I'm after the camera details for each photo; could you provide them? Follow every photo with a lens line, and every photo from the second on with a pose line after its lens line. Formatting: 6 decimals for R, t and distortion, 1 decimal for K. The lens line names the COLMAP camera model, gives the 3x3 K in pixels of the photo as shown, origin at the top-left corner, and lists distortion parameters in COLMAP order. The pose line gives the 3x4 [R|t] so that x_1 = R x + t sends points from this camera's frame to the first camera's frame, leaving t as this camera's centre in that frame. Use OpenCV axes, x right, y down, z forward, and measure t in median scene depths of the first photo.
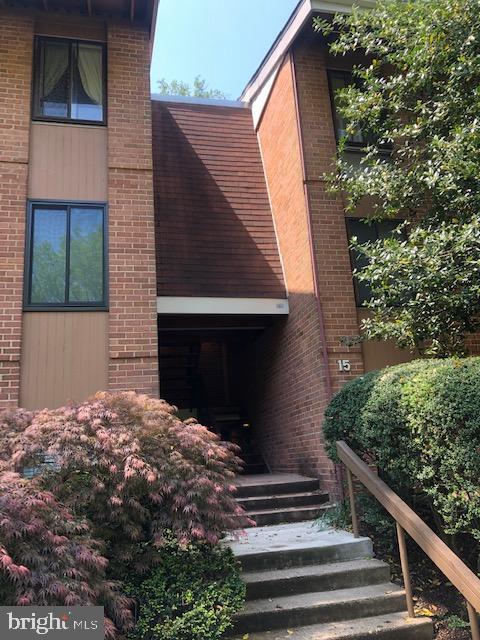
lens RADIAL K [[515.8, 0, 240.0], [0, 515.8, 320.0], [0, 0, 1]] dist [0.037312, -0.046162]
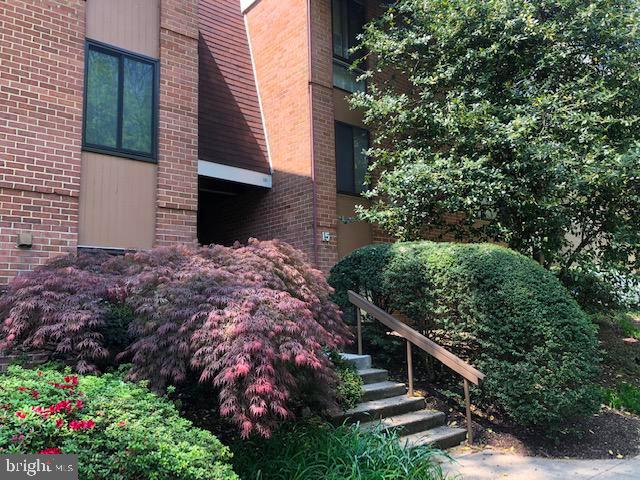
lens RADIAL K [[515.8, 0, 314.7], [0, 515.8, 236.9], [0, 0, 1]] dist [0.037312, -0.046162]
pose [[0.881692, 0.115131, 0.457563, -0.426683], [-0.158376, 0.985723, 0.057155, 0.019830], [-0.444450, -0.122861, 0.887338, -0.139061]]
